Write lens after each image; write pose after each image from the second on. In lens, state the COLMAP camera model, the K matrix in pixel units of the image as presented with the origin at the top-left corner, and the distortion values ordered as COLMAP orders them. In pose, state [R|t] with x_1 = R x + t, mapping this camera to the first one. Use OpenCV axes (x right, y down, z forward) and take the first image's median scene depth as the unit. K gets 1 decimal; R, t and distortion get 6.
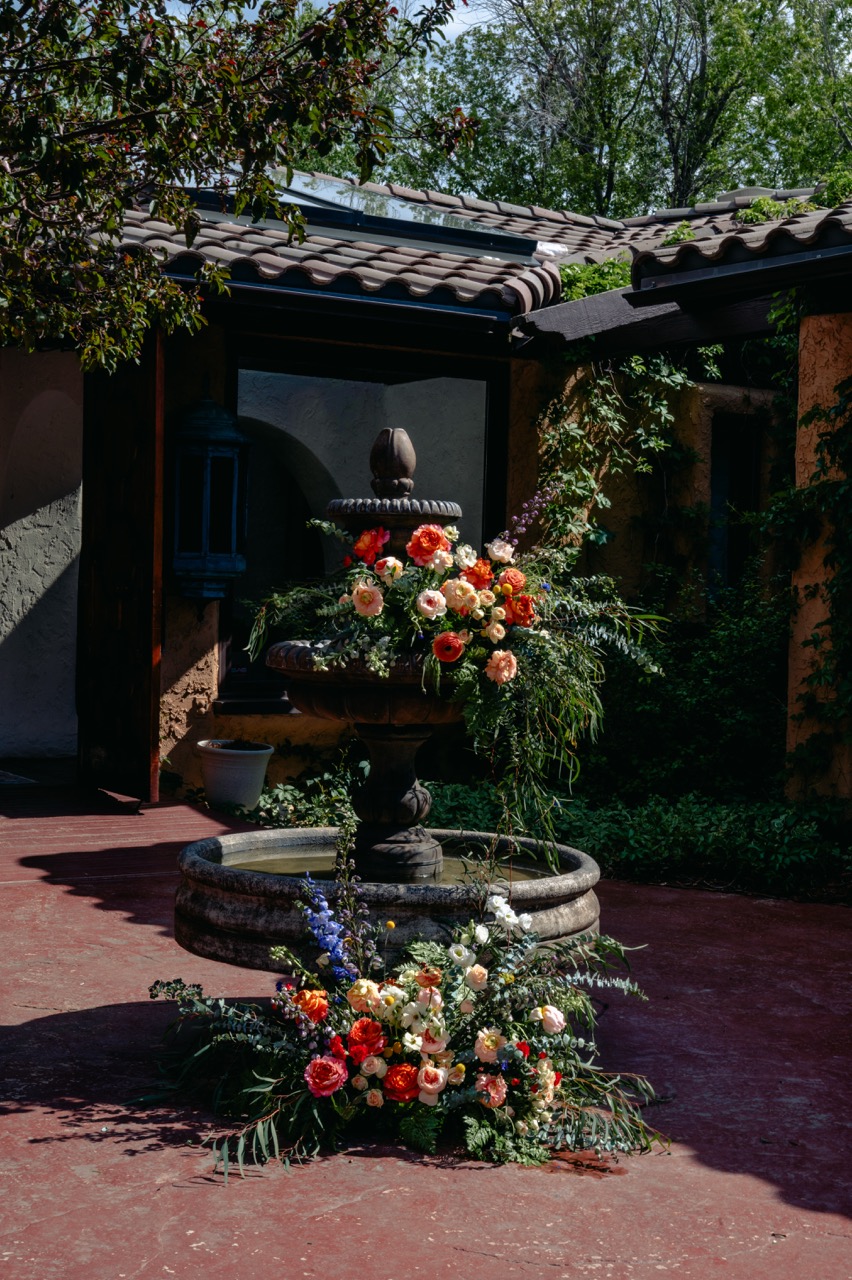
lens RADIAL K [[1898.7, 0, 423.0], [0, 1898.7, 640.9], [0, 0, 1]] dist [-0.018599, 0.000000]
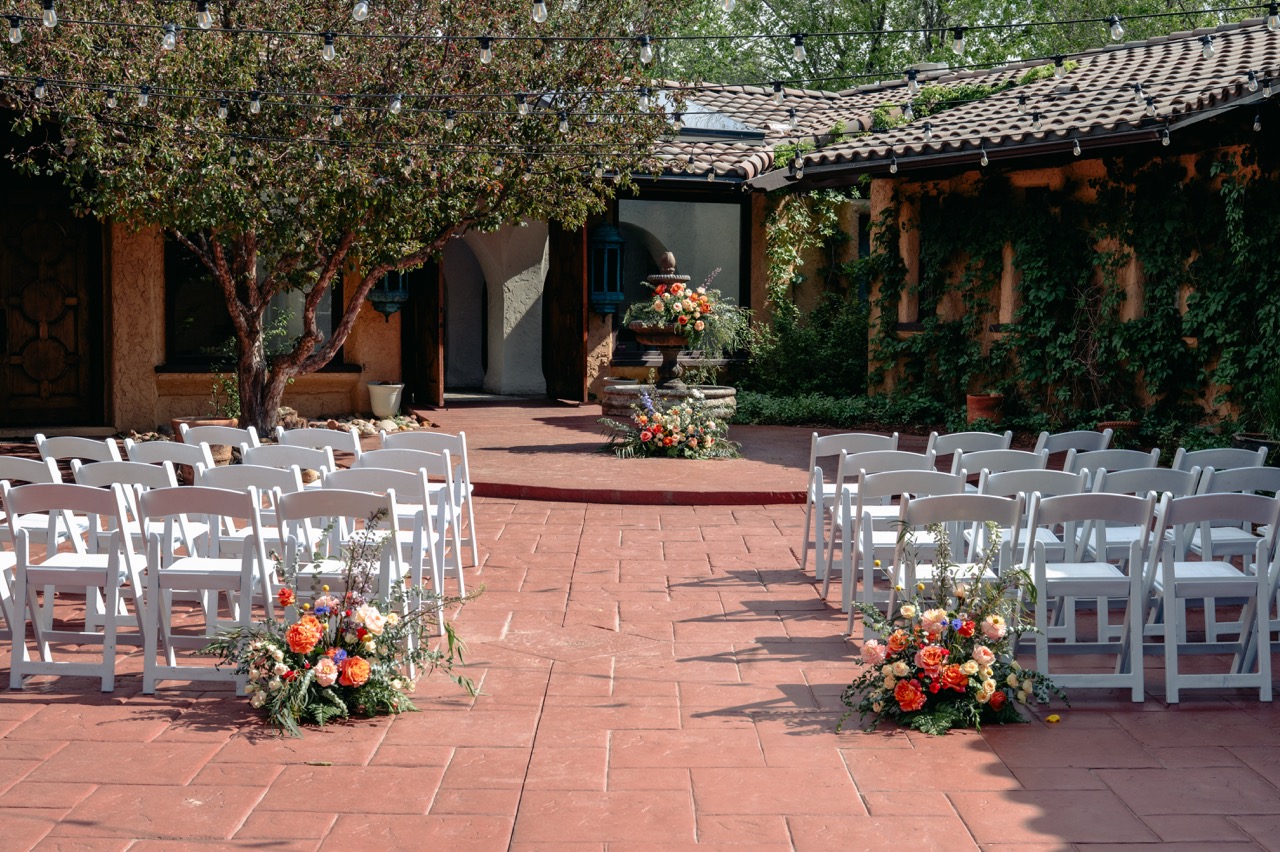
lens RADIAL K [[1678.0, 0, 641.7], [0, 1678.0, 421.8], [0, 0, 1]] dist [0.013310, 0.000000]
pose [[0.996138, -0.014600, -0.086576, 0.098559], [0.017575, 0.999277, 0.033702, 0.041557], [0.086022, -0.035093, 0.995675, -0.990415]]
